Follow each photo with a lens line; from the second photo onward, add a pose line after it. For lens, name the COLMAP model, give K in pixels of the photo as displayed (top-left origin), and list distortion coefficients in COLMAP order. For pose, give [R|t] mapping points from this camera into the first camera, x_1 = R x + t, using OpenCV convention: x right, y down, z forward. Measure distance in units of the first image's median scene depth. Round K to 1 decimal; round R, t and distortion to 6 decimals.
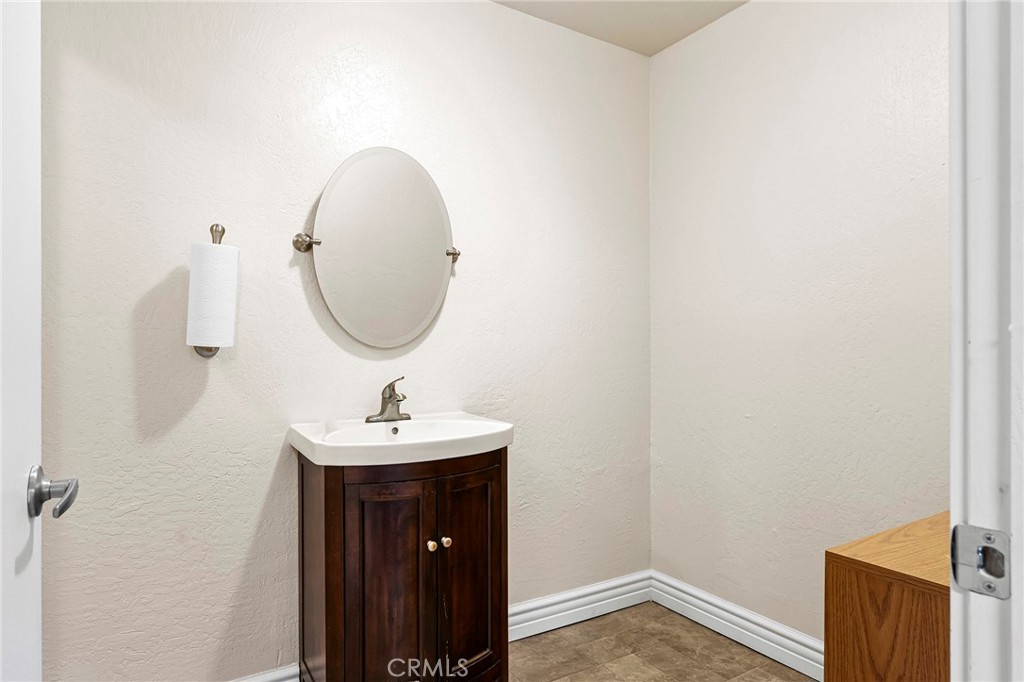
lens RADIAL K [[622.6, 0, 512.0], [0, 622.6, 341.0], [0, 0, 1]] dist [0.000217, 0.000045]
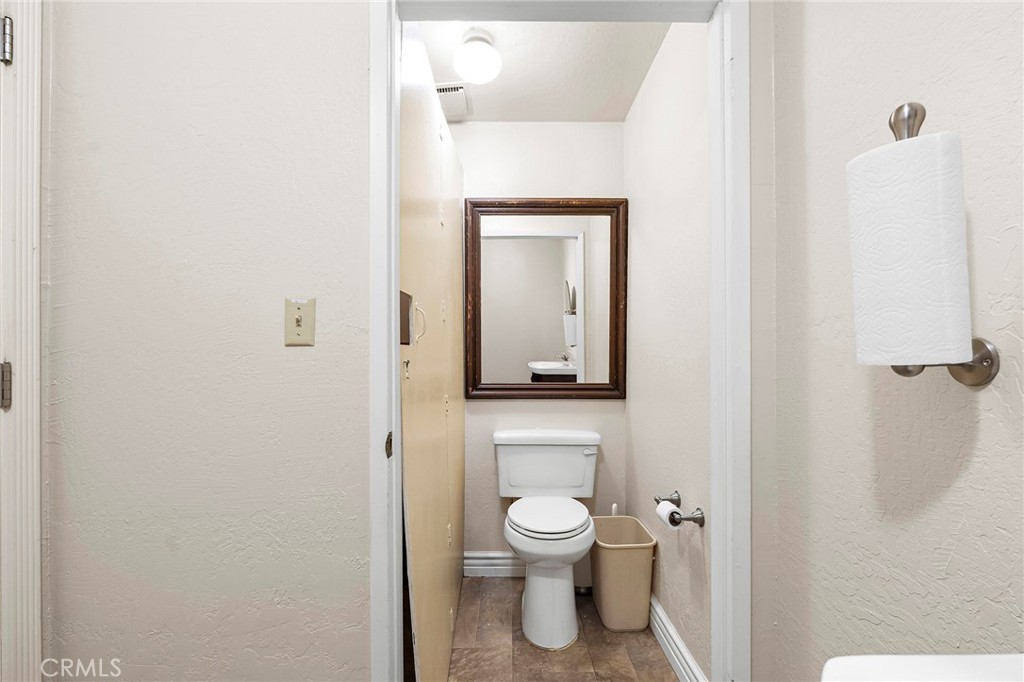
lens RADIAL K [[458.1, 0, 511.8], [0, 458.1, 361.3], [0, 0, 1]] dist [-0.000539, -0.000070]
pose [[-0.511699, 0.001514, -0.859163, -0.022430], [0.007678, 0.999967, -0.002810, 0.005603], [0.859130, -0.008035, -0.511694, 0.920497]]
